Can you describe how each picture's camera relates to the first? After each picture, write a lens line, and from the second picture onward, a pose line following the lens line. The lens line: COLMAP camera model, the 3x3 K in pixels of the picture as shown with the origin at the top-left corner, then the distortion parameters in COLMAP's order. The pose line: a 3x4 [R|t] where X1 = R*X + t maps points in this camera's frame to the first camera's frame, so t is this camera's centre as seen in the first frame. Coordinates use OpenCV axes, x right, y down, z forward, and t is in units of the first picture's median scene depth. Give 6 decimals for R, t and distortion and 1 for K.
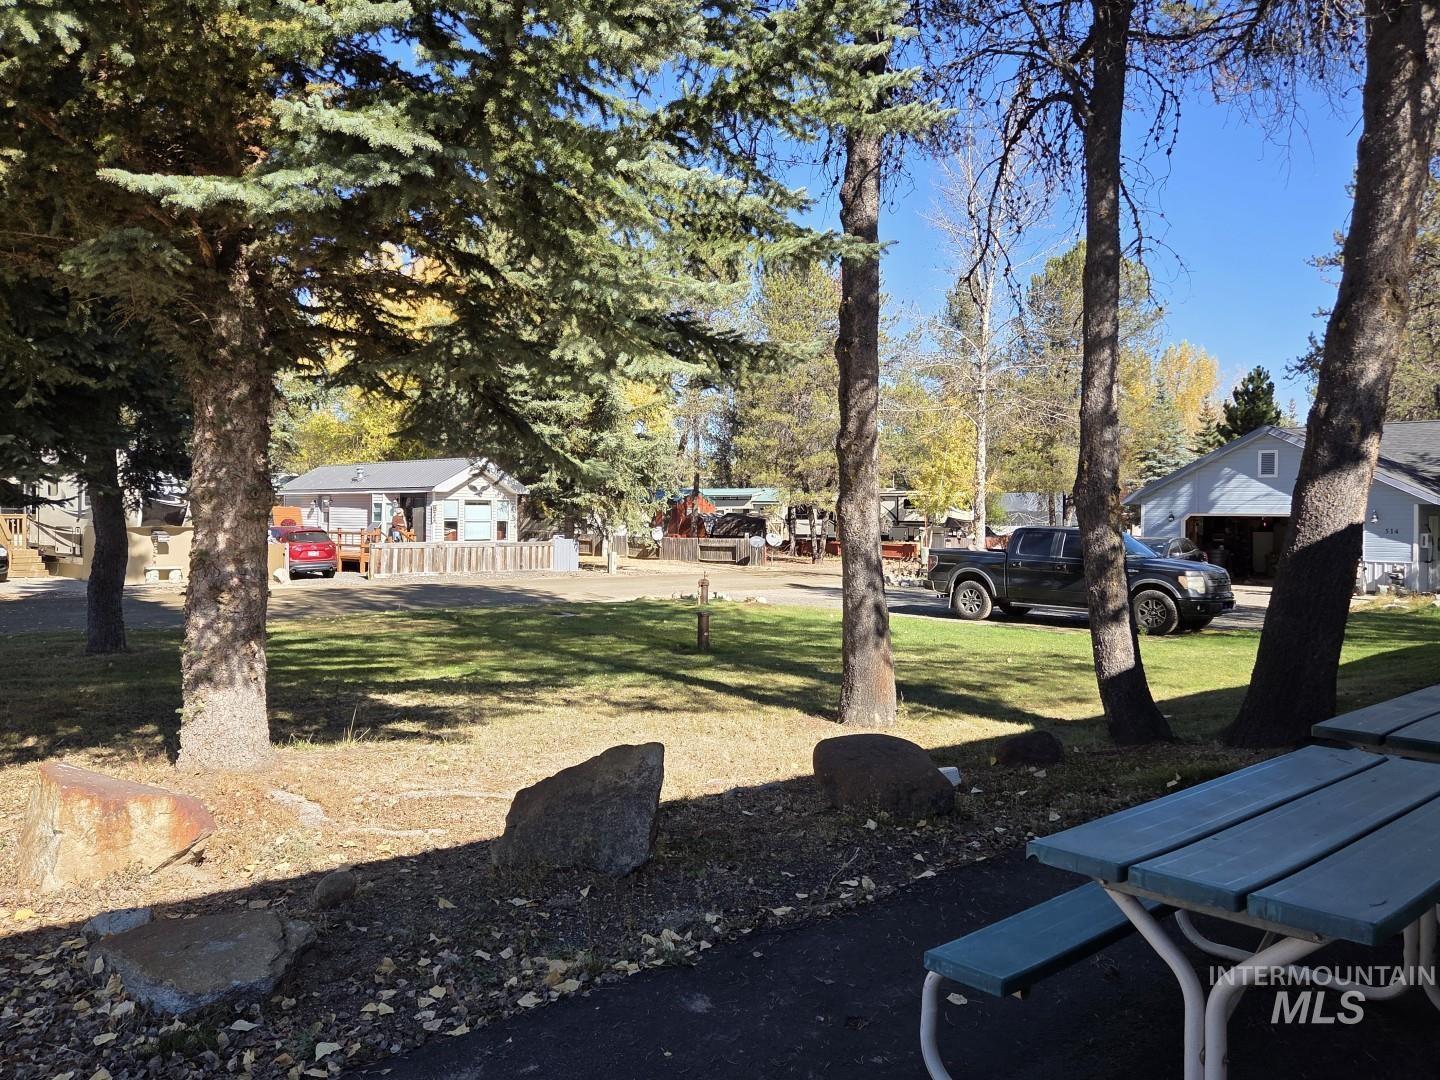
lens RADIAL K [[1087.3, 0, 734.3], [0, 1087.3, 528.2], [0, 0, 1]] dist [0.041149, -0.036615]
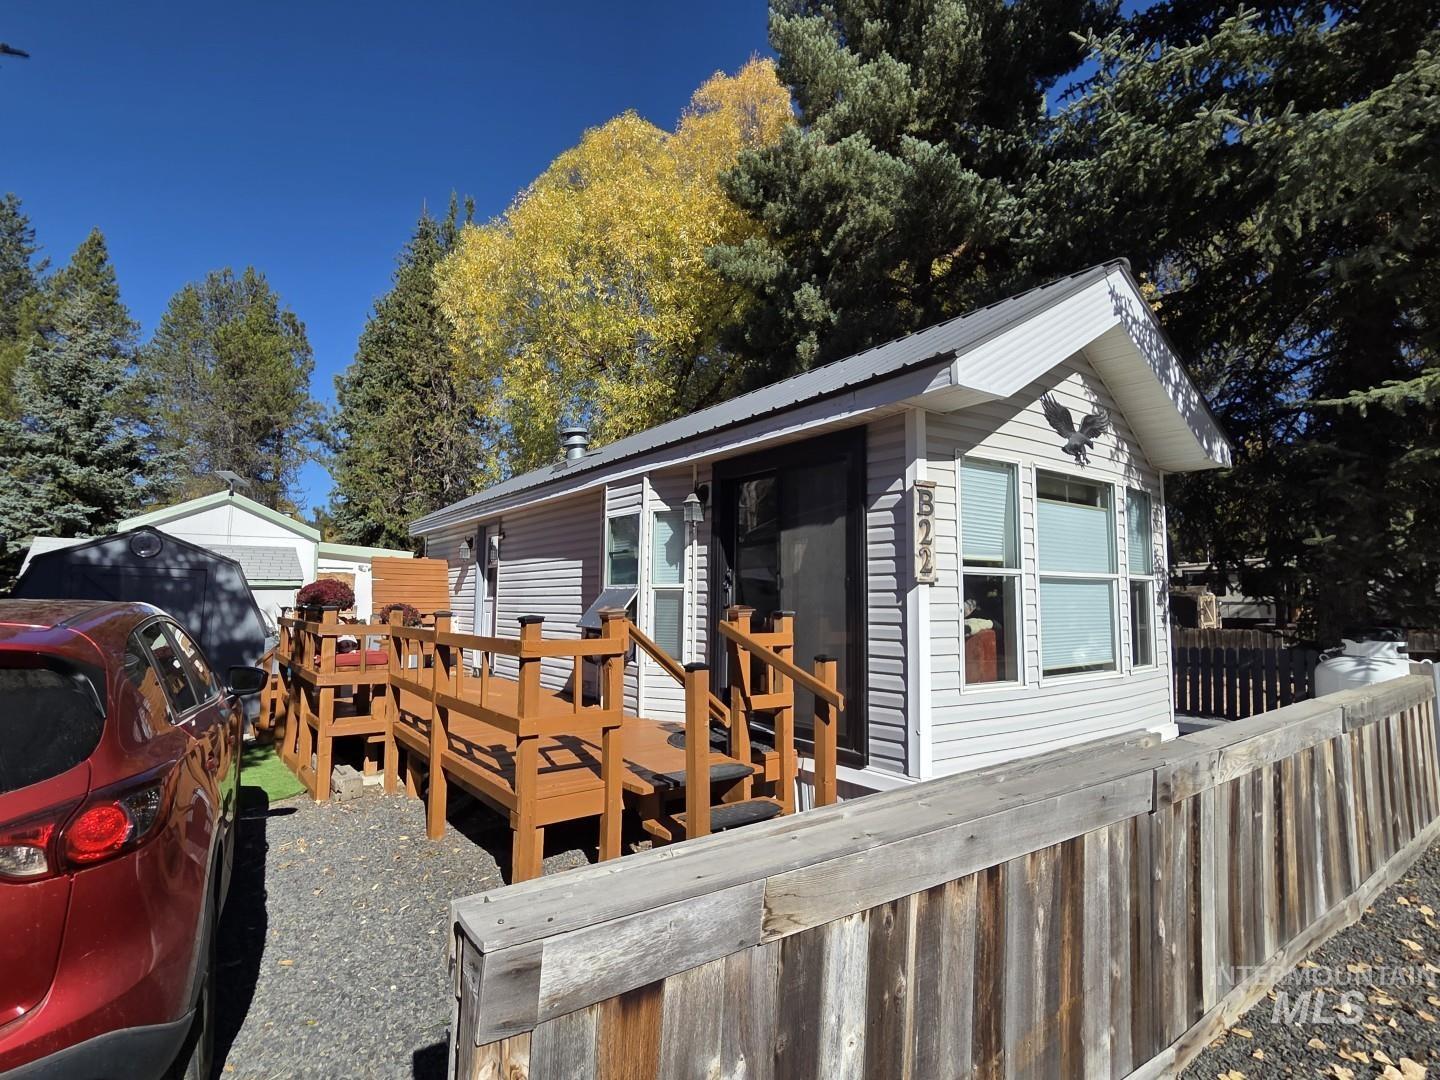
lens RADIAL K [[717.9, 0, 710.7], [0, 717.9, 545.3], [0, 0, 1]] dist [-0.000630, 0.001420]
pose [[0.980075, -0.020123, -0.197604, -0.821973], [0.002470, 0.996013, -0.089179, -0.002229], [0.198611, 0.086914, 0.976217, 2.529058]]
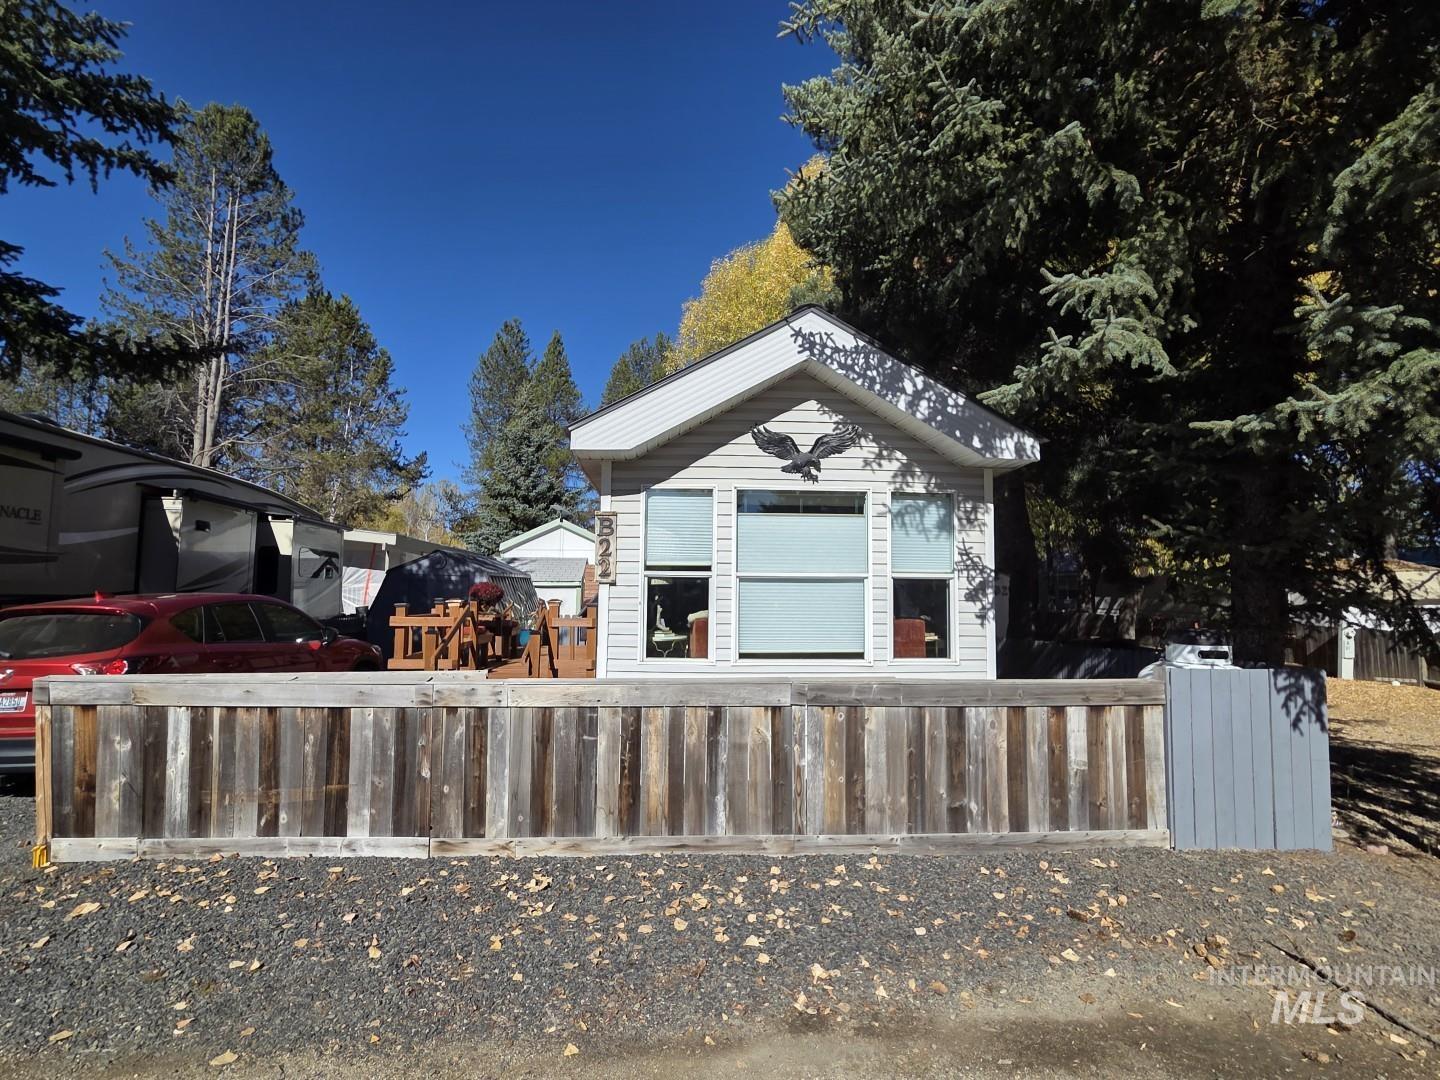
lens RADIAL K [[717.9, 0, 722.2], [0, 717.9, 539.9], [0, 0, 1]] dist [-0.000630, 0.001420]
pose [[0.719362, -0.056997, -0.692293, -0.404563], [-0.009523, 0.995725, -0.091874, 0.000097], [0.694570, 0.072683, 0.715744, 2.587797]]
